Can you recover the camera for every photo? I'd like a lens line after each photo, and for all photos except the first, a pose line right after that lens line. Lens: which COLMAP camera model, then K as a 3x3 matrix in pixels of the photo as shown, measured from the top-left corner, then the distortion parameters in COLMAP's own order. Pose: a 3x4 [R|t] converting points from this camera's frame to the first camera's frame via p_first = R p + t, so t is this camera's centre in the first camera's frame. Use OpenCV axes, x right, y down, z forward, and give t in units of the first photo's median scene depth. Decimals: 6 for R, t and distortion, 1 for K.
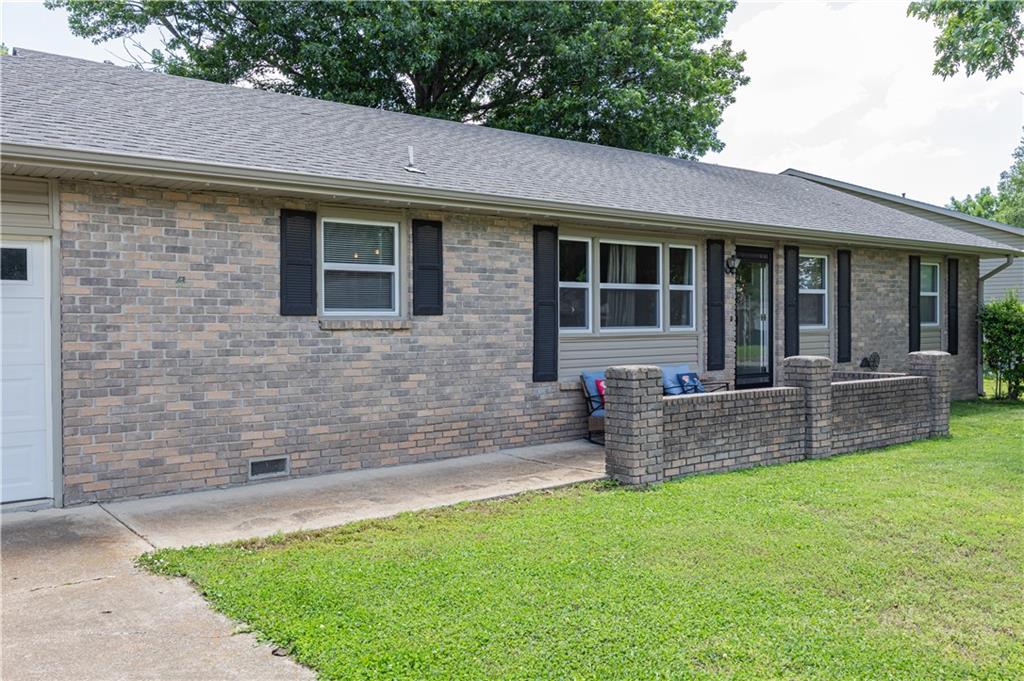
lens RADIAL K [[858.7, 0, 512.0], [0, 858.7, 340.5], [0, 0, 1]] dist [0.000278, -0.000020]
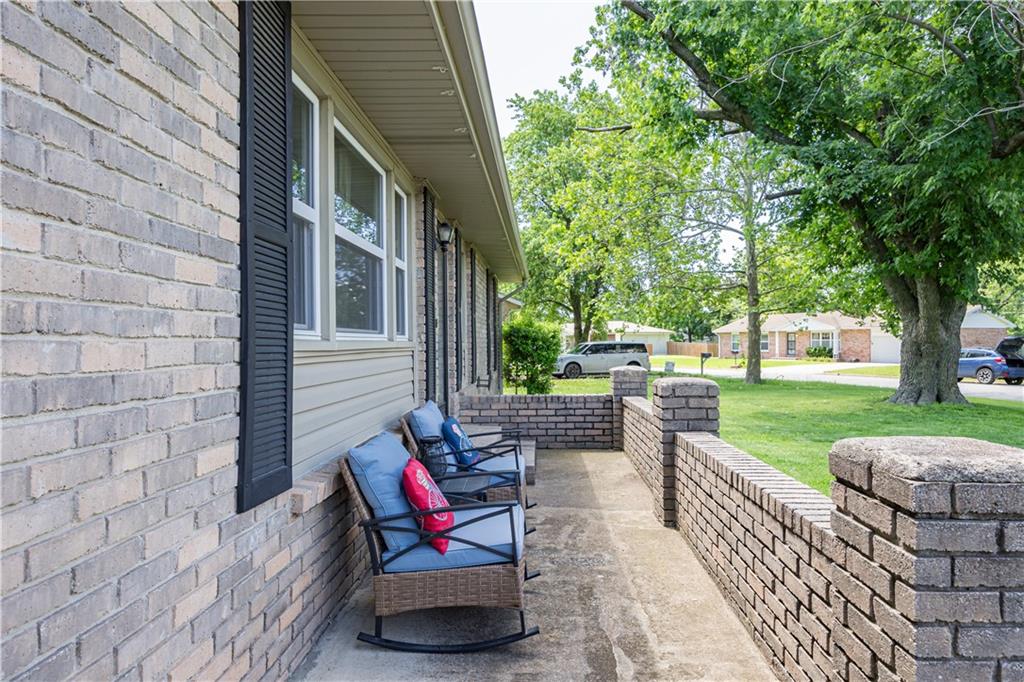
lens RADIAL K [[623.4, 0, 512.0], [0, 623.4, 341.0], [0, 0, 1]] dist [-0.001130, -0.000085]
pose [[0.651126, 0.005055, 0.758953, -0.069786], [0.020895, 0.999479, -0.024583, 0.000258], [-0.758682, 0.031865, 0.650681, 0.802088]]
